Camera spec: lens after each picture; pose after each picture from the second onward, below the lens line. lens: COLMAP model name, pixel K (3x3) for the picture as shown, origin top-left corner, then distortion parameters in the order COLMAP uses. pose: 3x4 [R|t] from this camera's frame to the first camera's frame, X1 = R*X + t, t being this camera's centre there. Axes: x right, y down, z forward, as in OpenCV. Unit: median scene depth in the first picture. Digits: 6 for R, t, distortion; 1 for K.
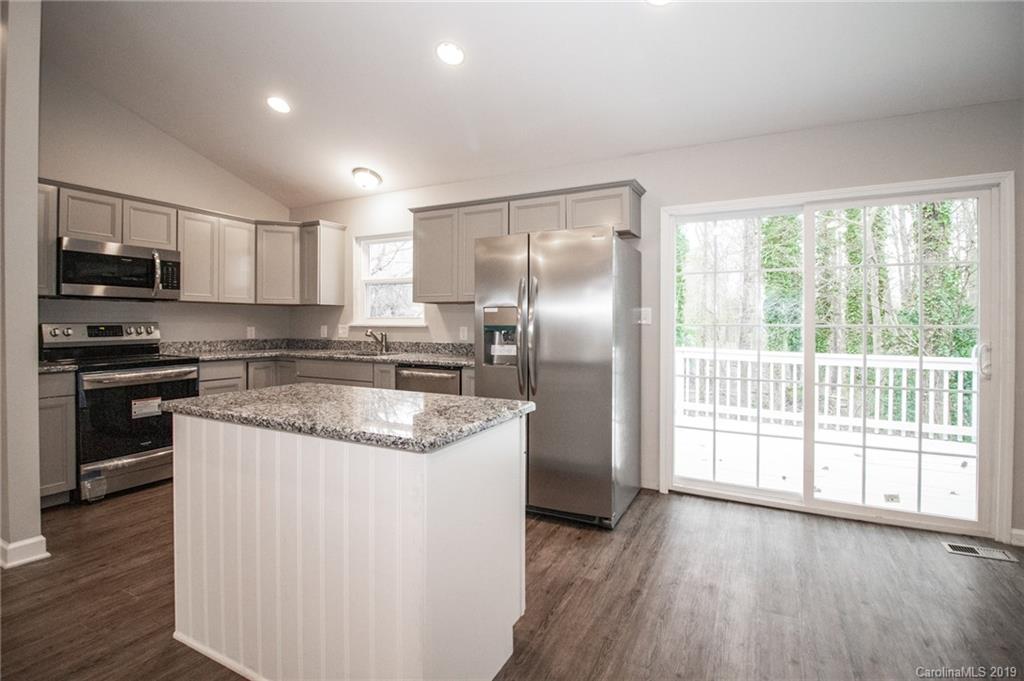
lens RADIAL K [[496.6, 0, 526.4], [0, 496.6, 321.8], [0, 0, 1]] dist [-0.003150, -0.007642]
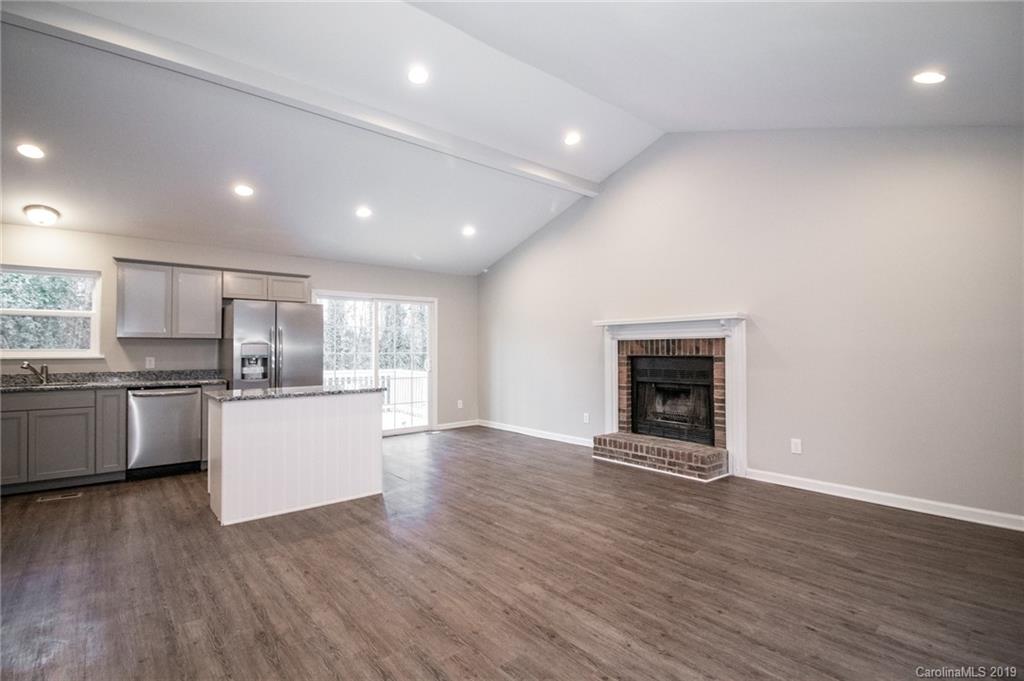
lens RADIAL K [[496.6, 0, 529.3], [0, 496.6, 339.4], [0, 0, 1]] dist [-0.003150, -0.007642]
pose [[0.346296, 0.016868, 0.937974, -1.103433], [0.006939, 0.999765, -0.020541, -0.003478], [-0.938100, 0.013621, 0.346098, -0.358373]]
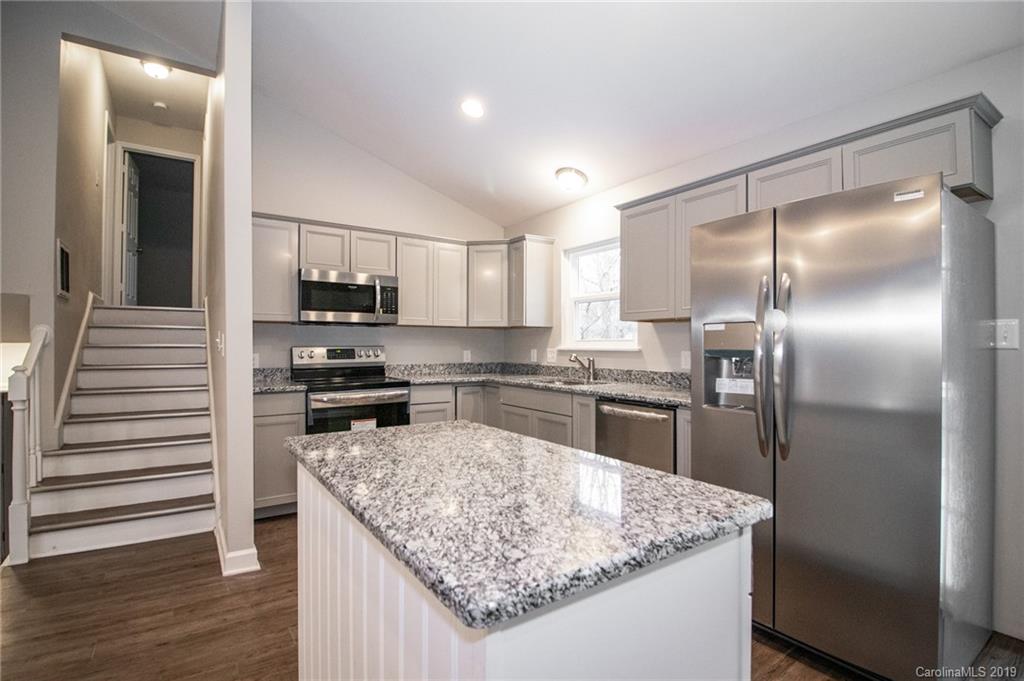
lens RADIAL K [[496.6, 0, 524.2], [0, 496.6, 344.0], [0, 0, 1]] dist [-0.003150, -0.007642]
pose [[0.880993, -0.002316, -0.473124, 0.018932], [0.000831, 0.999994, -0.003347, 0.001309], [0.473129, 0.002556, 0.880989, 0.237091]]
